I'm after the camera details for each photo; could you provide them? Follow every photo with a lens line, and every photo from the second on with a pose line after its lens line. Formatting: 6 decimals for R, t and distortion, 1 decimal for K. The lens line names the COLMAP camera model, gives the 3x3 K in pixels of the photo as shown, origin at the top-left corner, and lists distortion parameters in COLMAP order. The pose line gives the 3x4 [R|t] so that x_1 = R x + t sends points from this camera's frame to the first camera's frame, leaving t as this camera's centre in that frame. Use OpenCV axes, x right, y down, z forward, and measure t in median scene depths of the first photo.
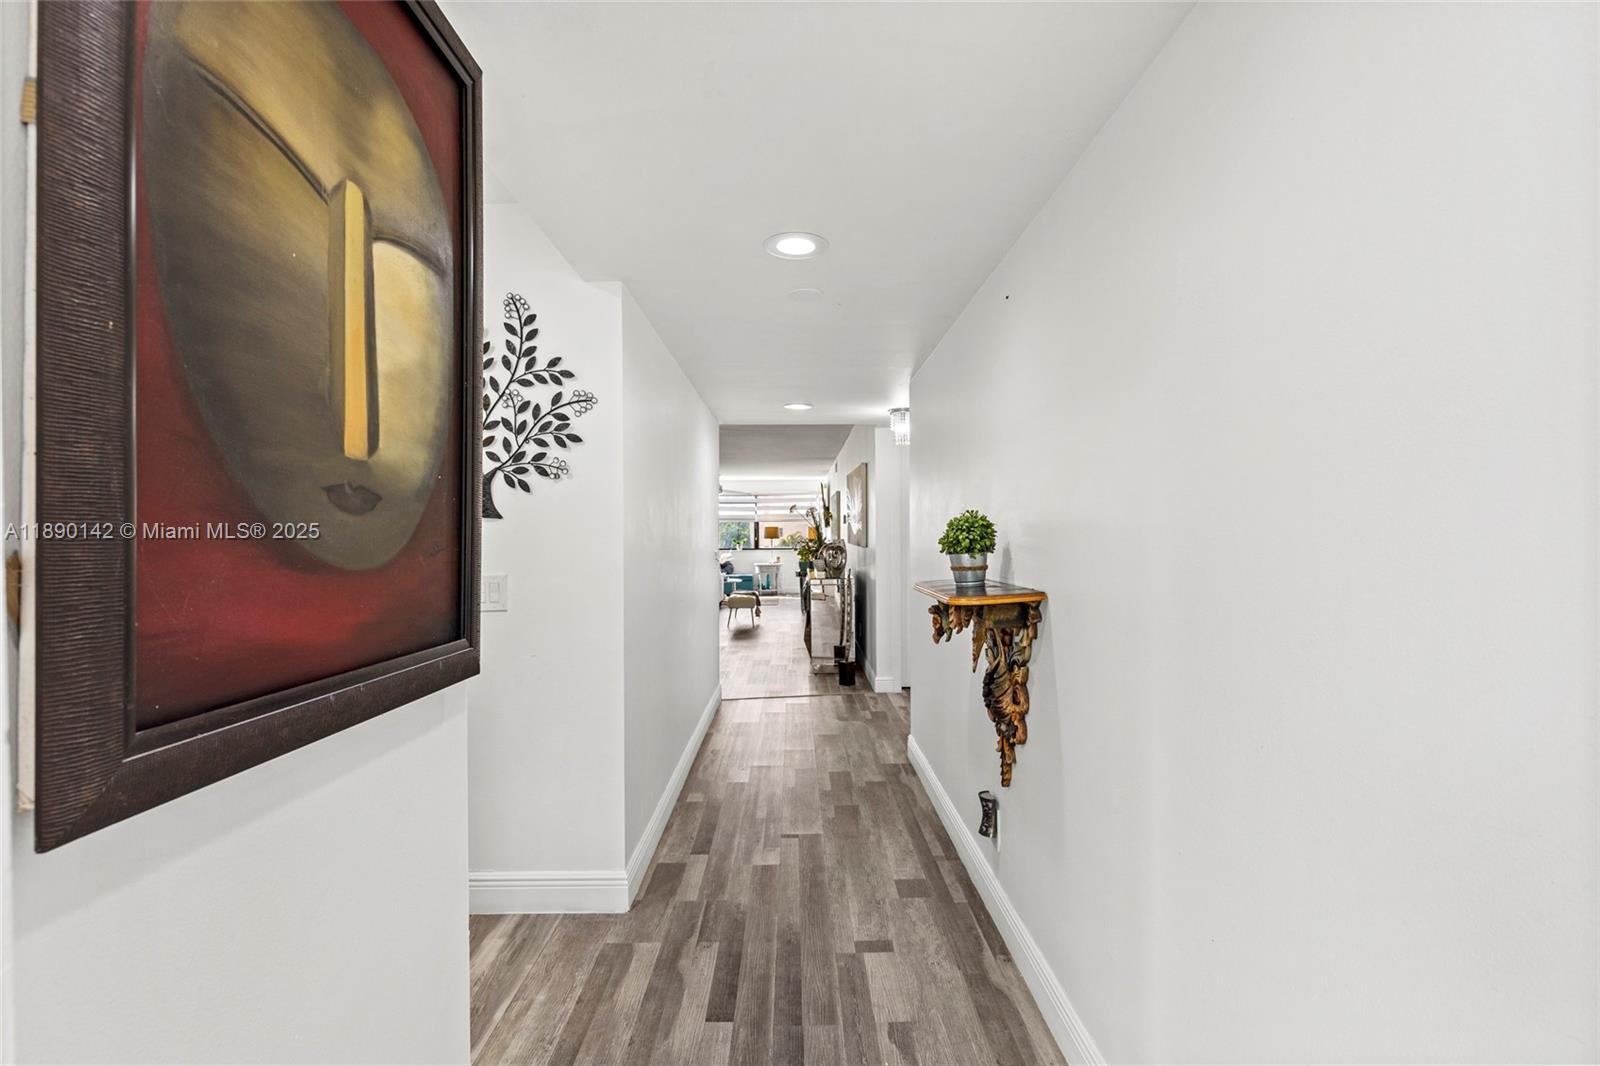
lens RADIAL K [[722.0, 0, 800.8], [0, 722.0, 533.2], [0, 0, 1]] dist [-0.000129, -0.001390]
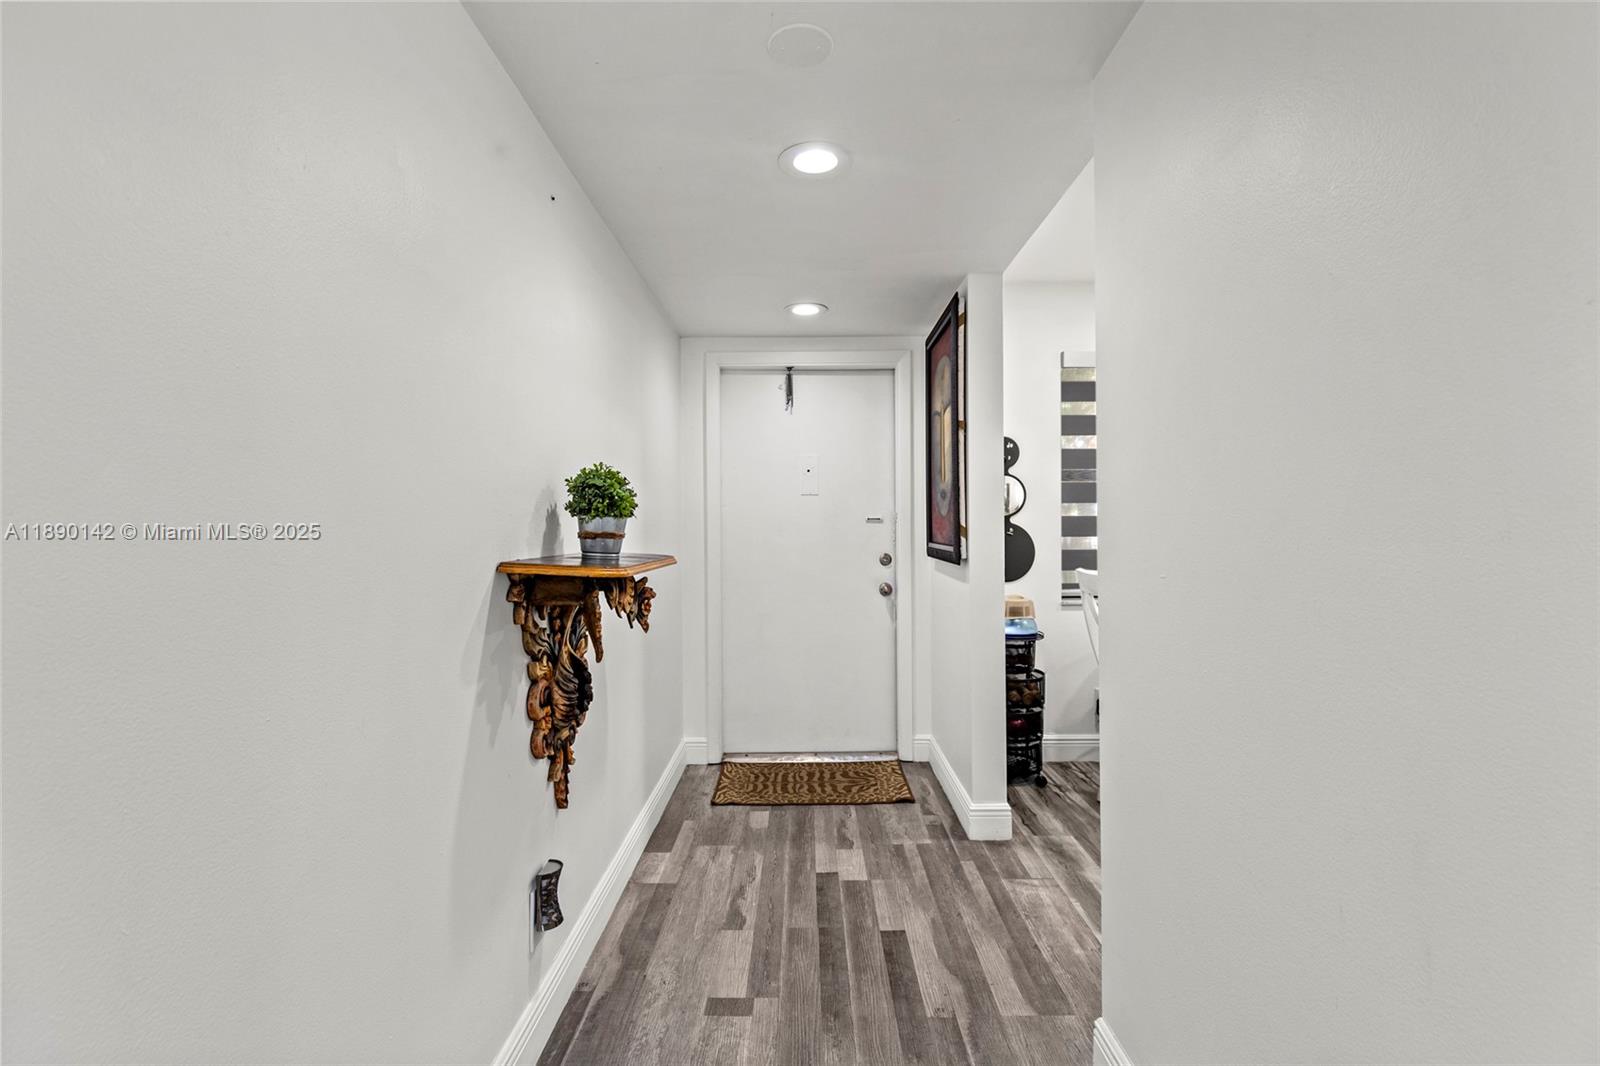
lens RADIAL K [[722.0, 0, 798.3], [0, 722.0, 532.3], [0, 0, 1]] dist [-0.000129, -0.001390]
pose [[-0.999695, 0.013571, 0.020634, 0.001771], [0.013539, 0.999907, -0.001698, 0.052279], [-0.020655, -0.001418, -0.999786, 1.920622]]
